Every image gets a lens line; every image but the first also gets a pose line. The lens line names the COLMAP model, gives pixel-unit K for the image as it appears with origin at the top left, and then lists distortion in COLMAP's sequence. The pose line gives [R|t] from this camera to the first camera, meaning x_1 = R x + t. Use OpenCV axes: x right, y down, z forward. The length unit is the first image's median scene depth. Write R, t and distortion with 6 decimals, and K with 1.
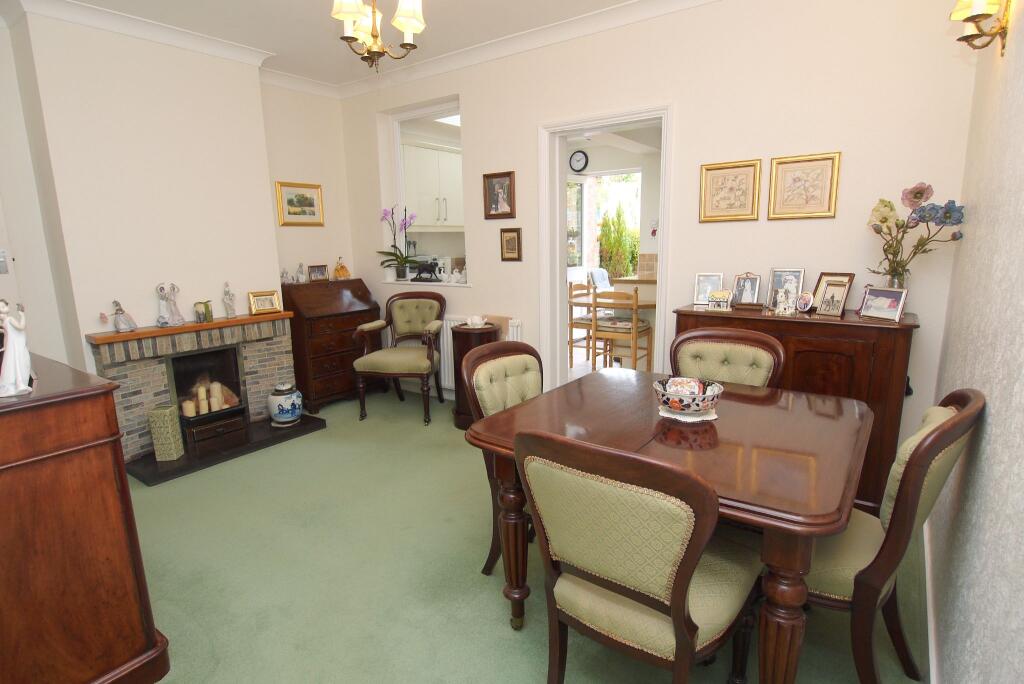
lens RADIAL K [[535.4, 0, 509.5], [0, 535.4, 341.3], [0, 0, 1]] dist [-0.000809, -0.000185]
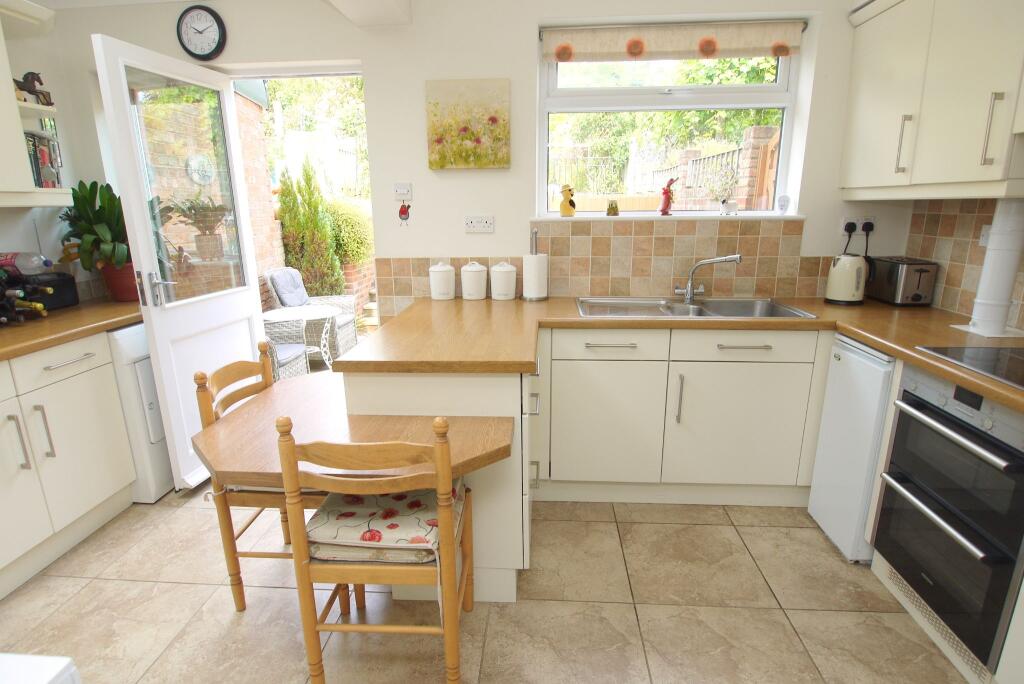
lens RADIAL K [[535.4, 0, 511.0], [0, 535.4, 344.9], [0, 0, 1]] dist [-0.000809, -0.000185]
pose [[0.846335, -0.121225, 0.518673, 0.062358], [0.090593, 0.992330, 0.084106, -0.078917], [-0.524890, -0.024194, 0.850826, 0.367406]]
